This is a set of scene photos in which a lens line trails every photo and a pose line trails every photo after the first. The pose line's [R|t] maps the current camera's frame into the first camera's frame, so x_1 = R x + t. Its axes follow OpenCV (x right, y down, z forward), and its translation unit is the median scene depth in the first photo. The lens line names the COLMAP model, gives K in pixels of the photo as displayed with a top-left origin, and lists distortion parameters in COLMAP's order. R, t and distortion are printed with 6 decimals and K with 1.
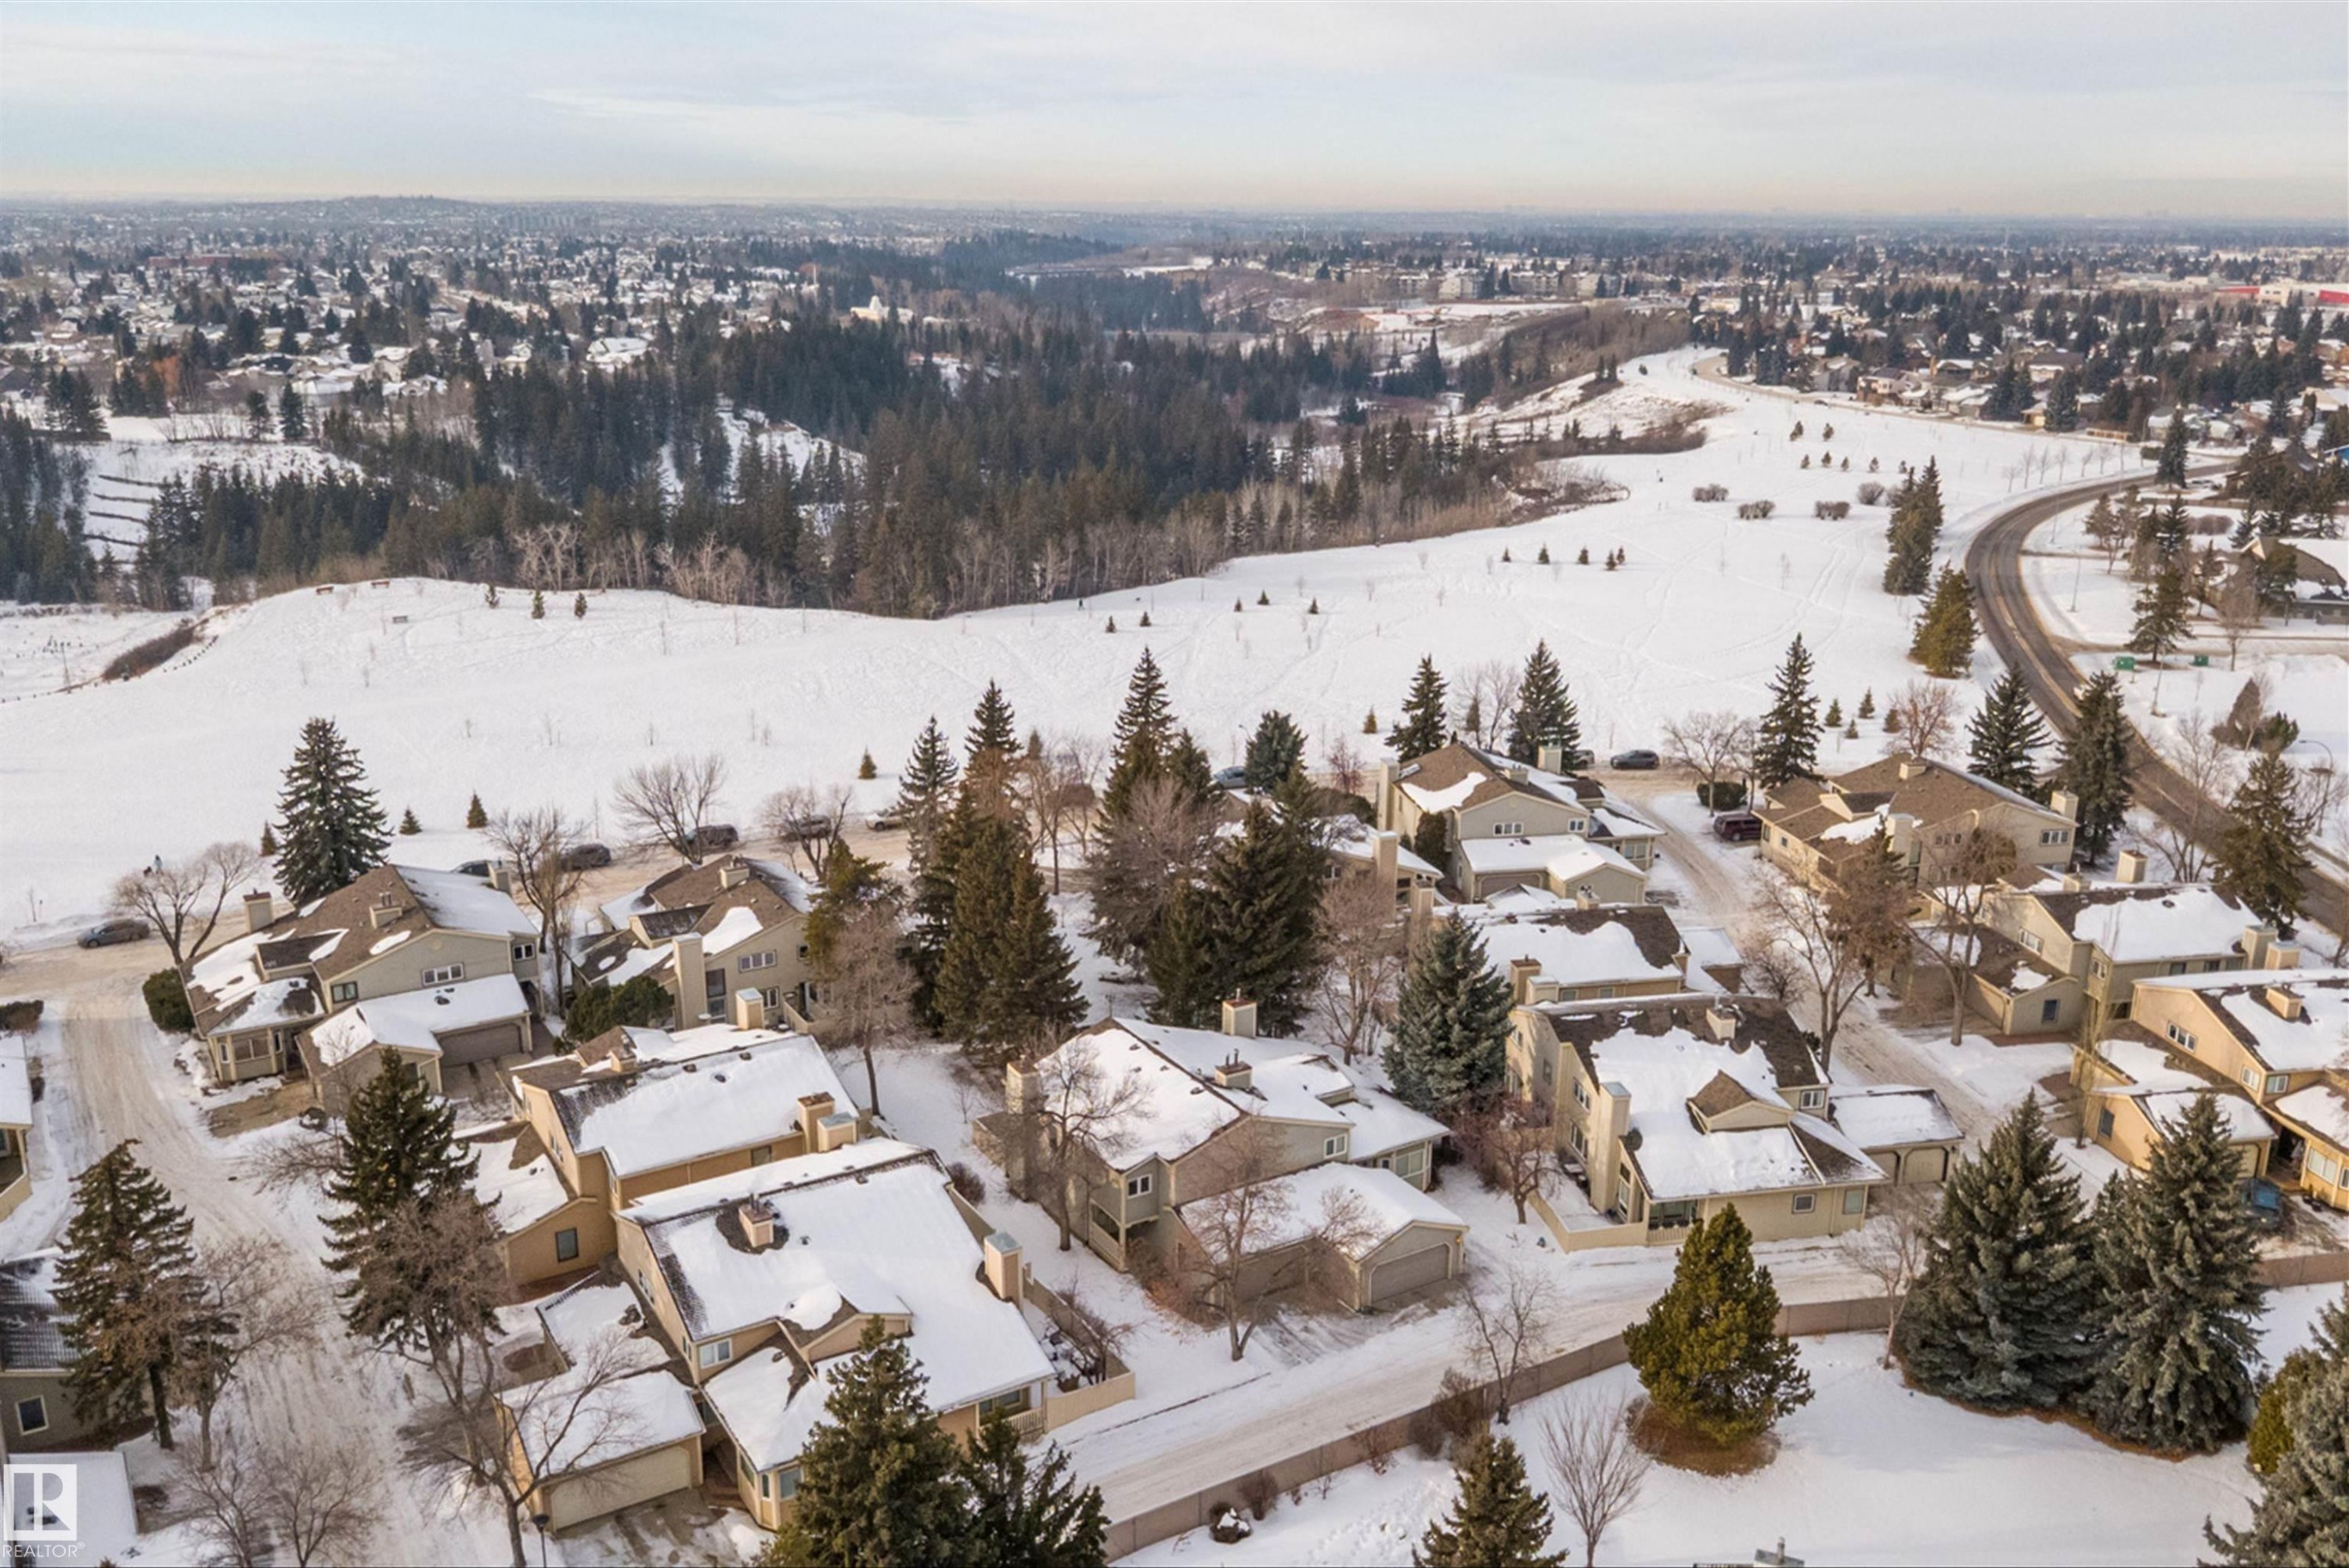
lens RADIAL K [[1947.6, 0, 1174.5], [0, 1947.6, 784.0], [0, 0, 1]] dist [0.010662, 0.005897]
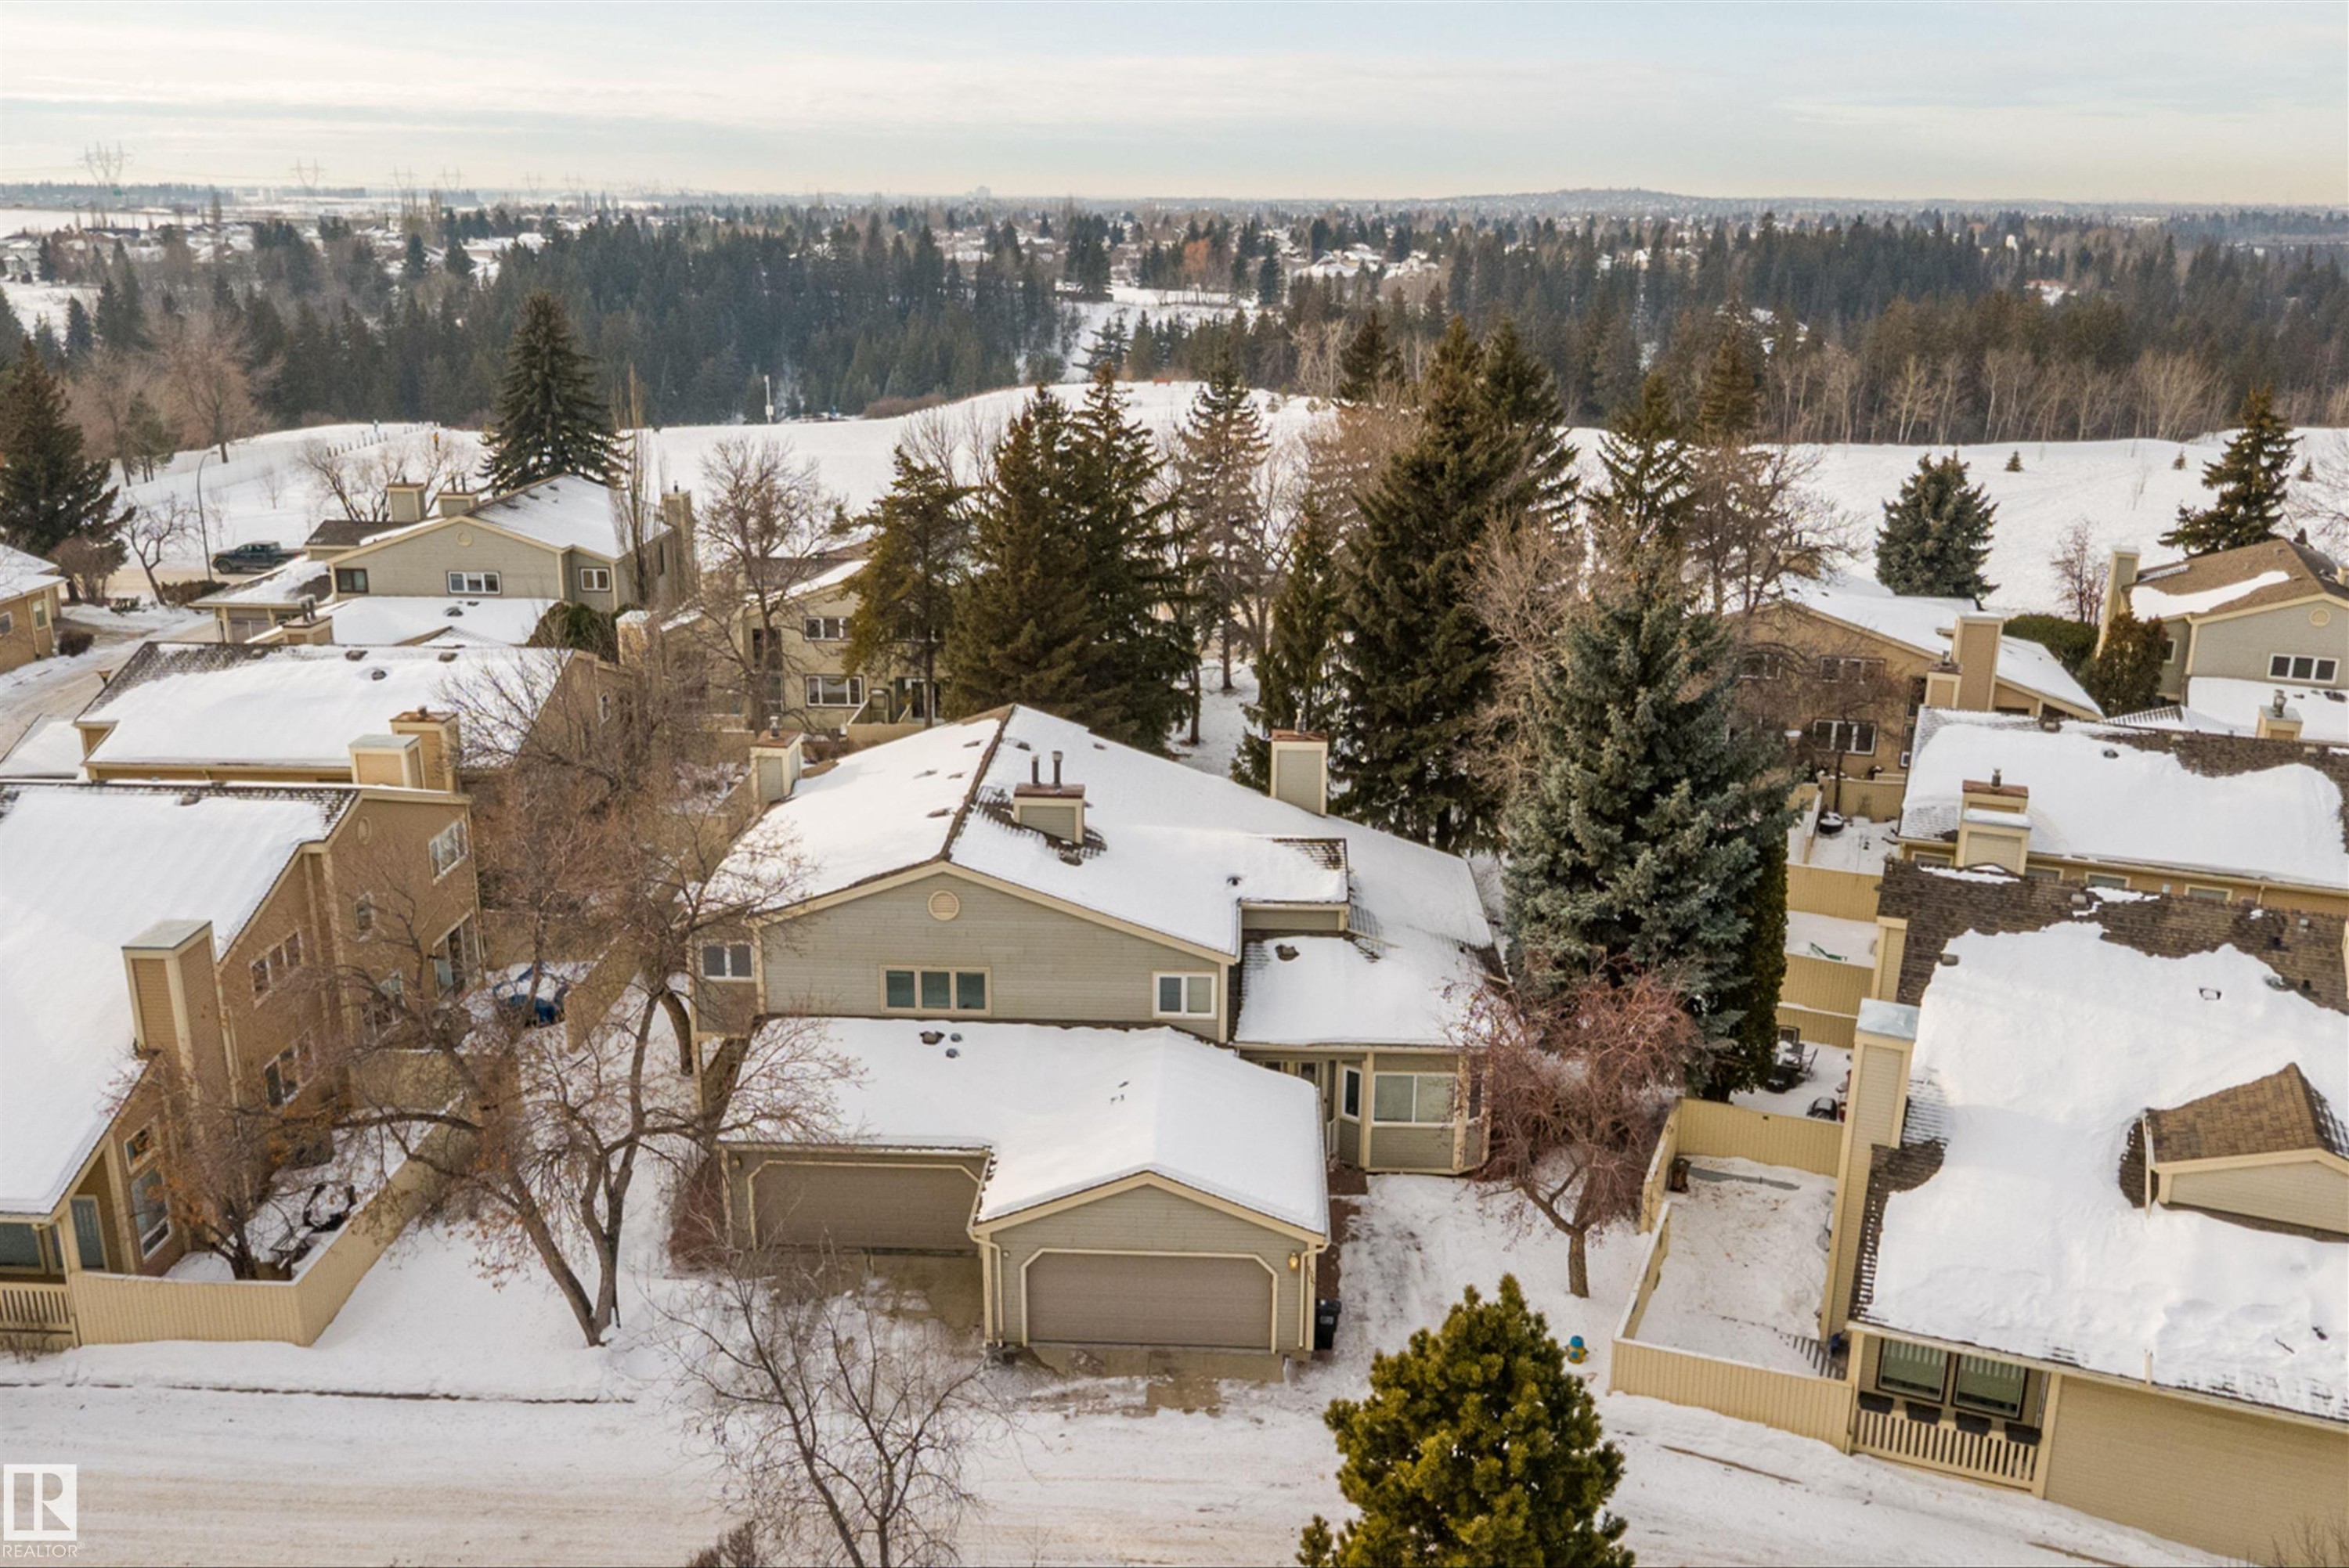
lens RADIAL K [[1947.6, 0, 1174.5], [0, 1947.6, 784.0], [0, 0, 1]] dist [0.010662, 0.005897]
pose [[0.833759, 0.157501, -0.529188, 0.178577], [-0.159693, 0.986275, 0.041939, 0.069952], [0.528531, 0.049541, 0.847468, 0.360971]]
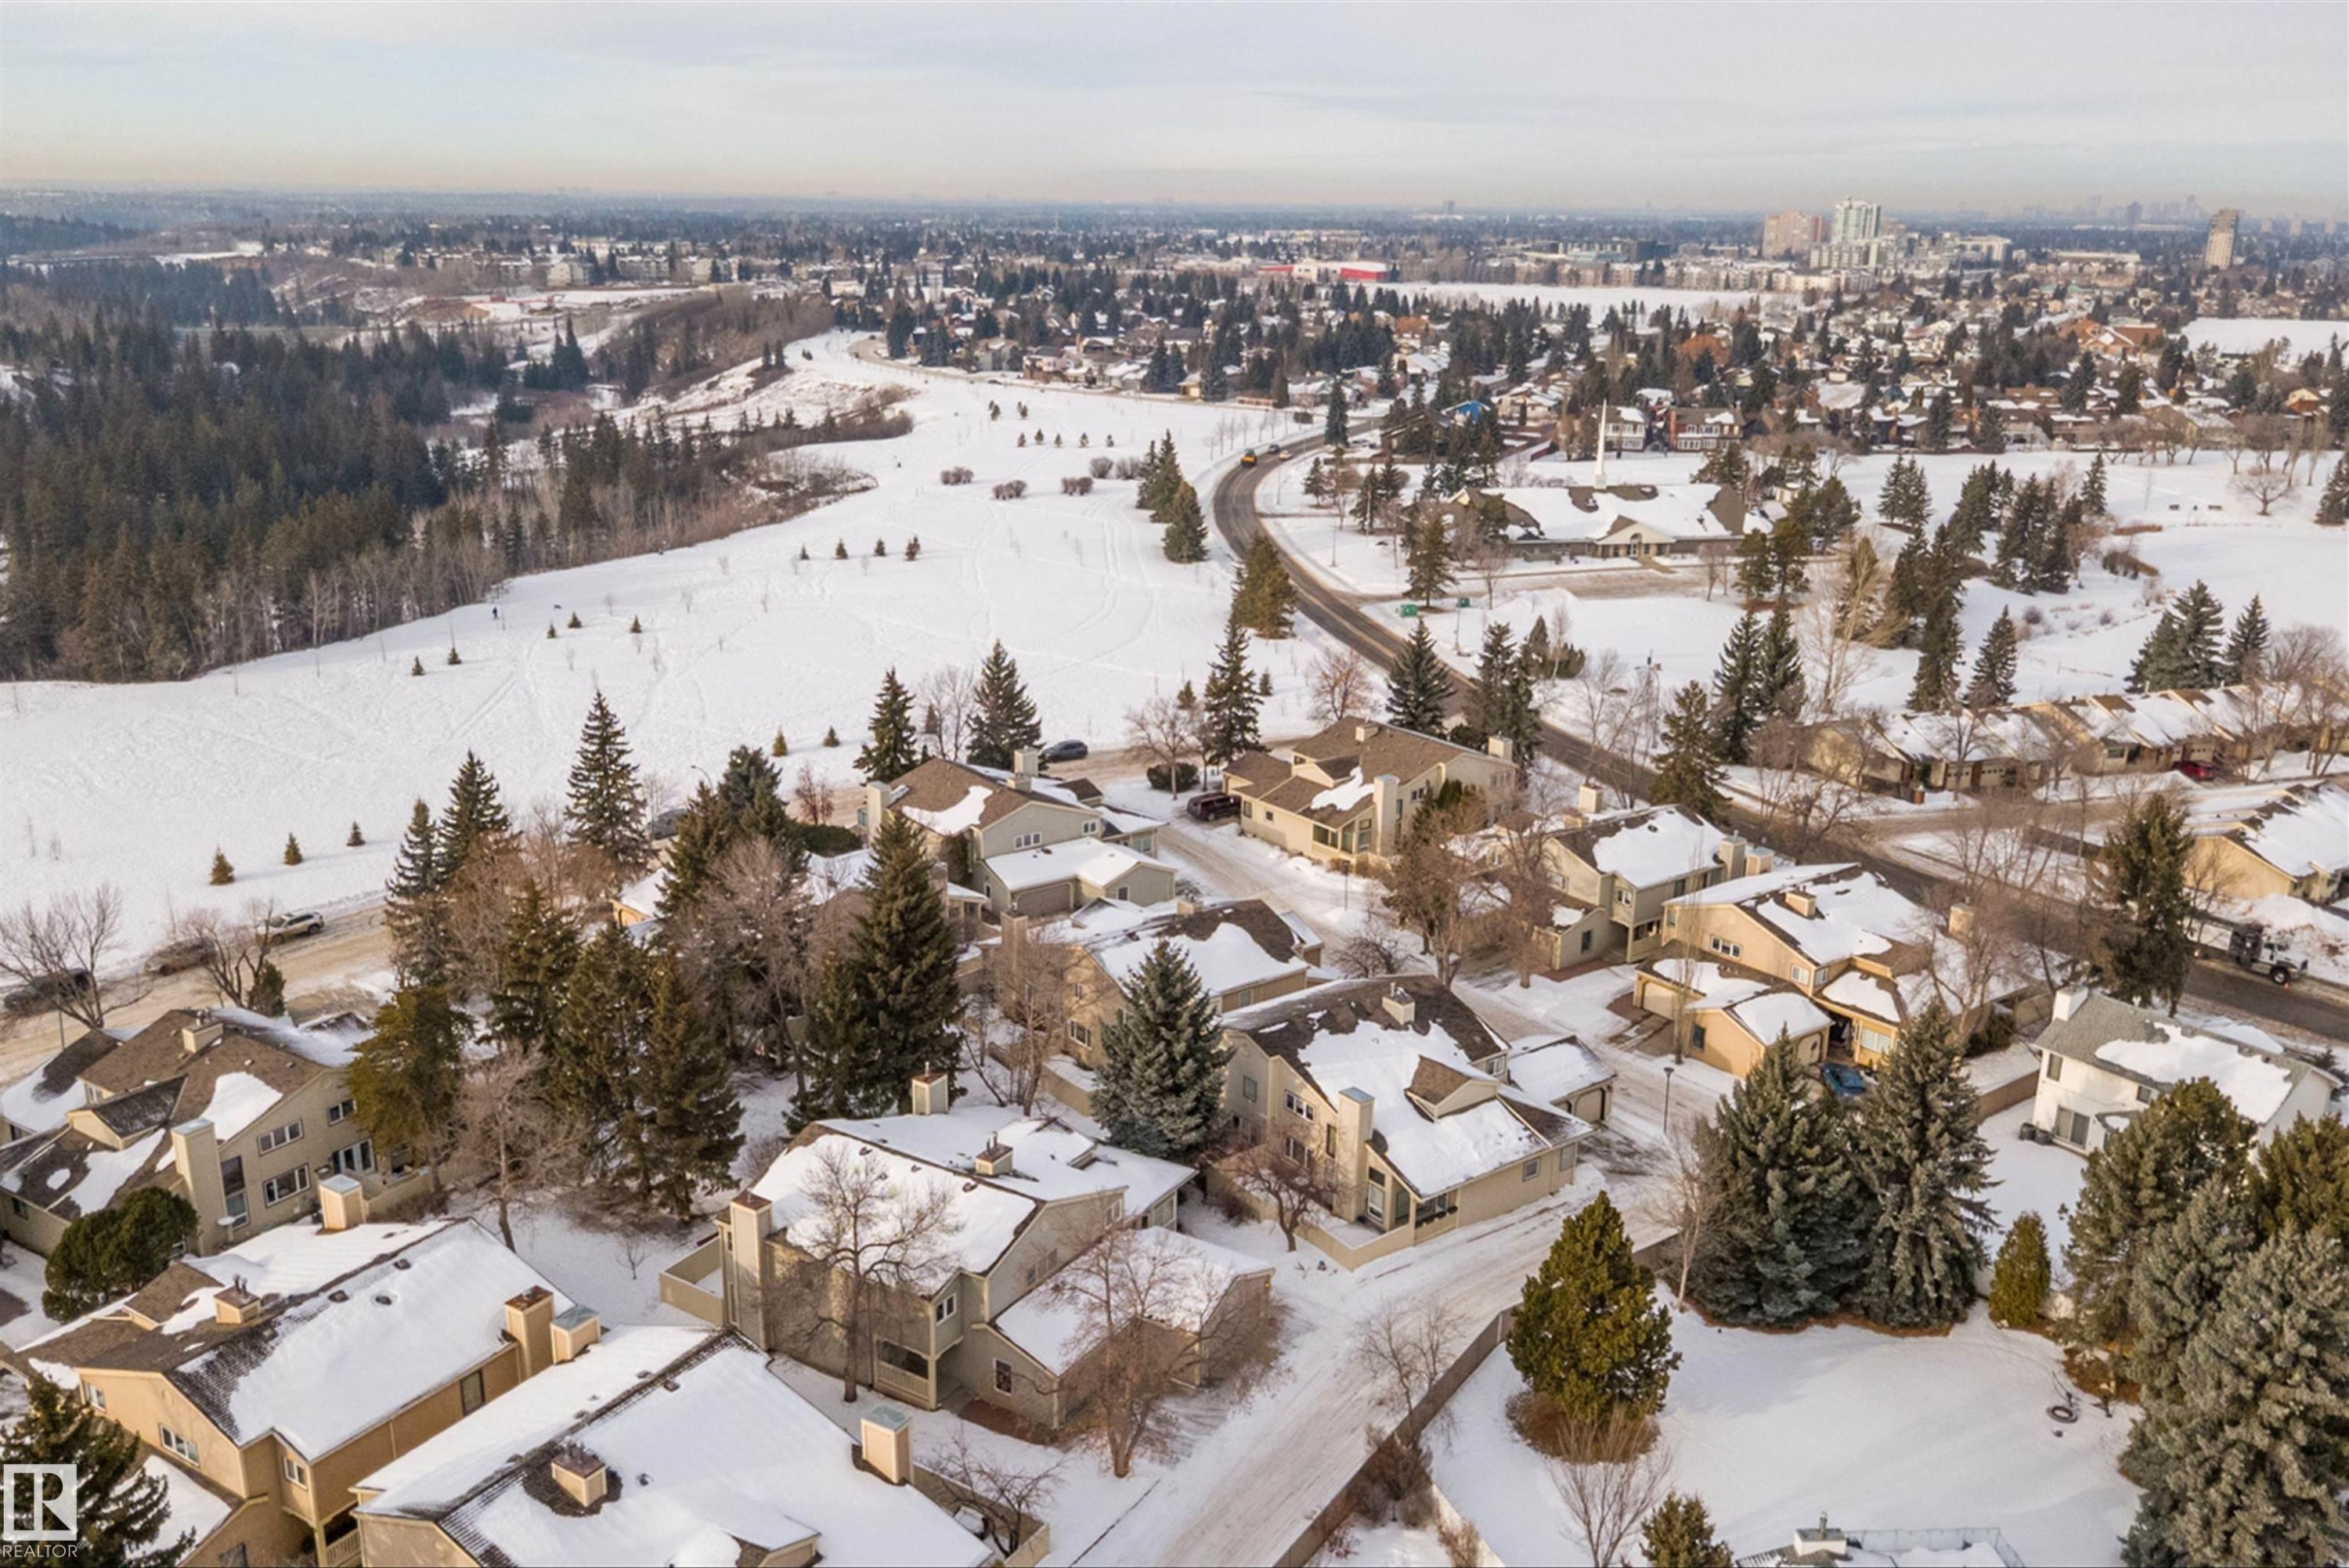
lens RADIAL K [[1947.6, 0, 1174.5], [0, 1947.6, 784.0], [0, 0, 1]] dist [0.010662, 0.005897]
pose [[0.897495, -0.124283, 0.423151, -0.149130], [0.120928, 0.992048, 0.034888, -0.026156], [-0.424122, 0.019859, 0.905387, 0.086141]]
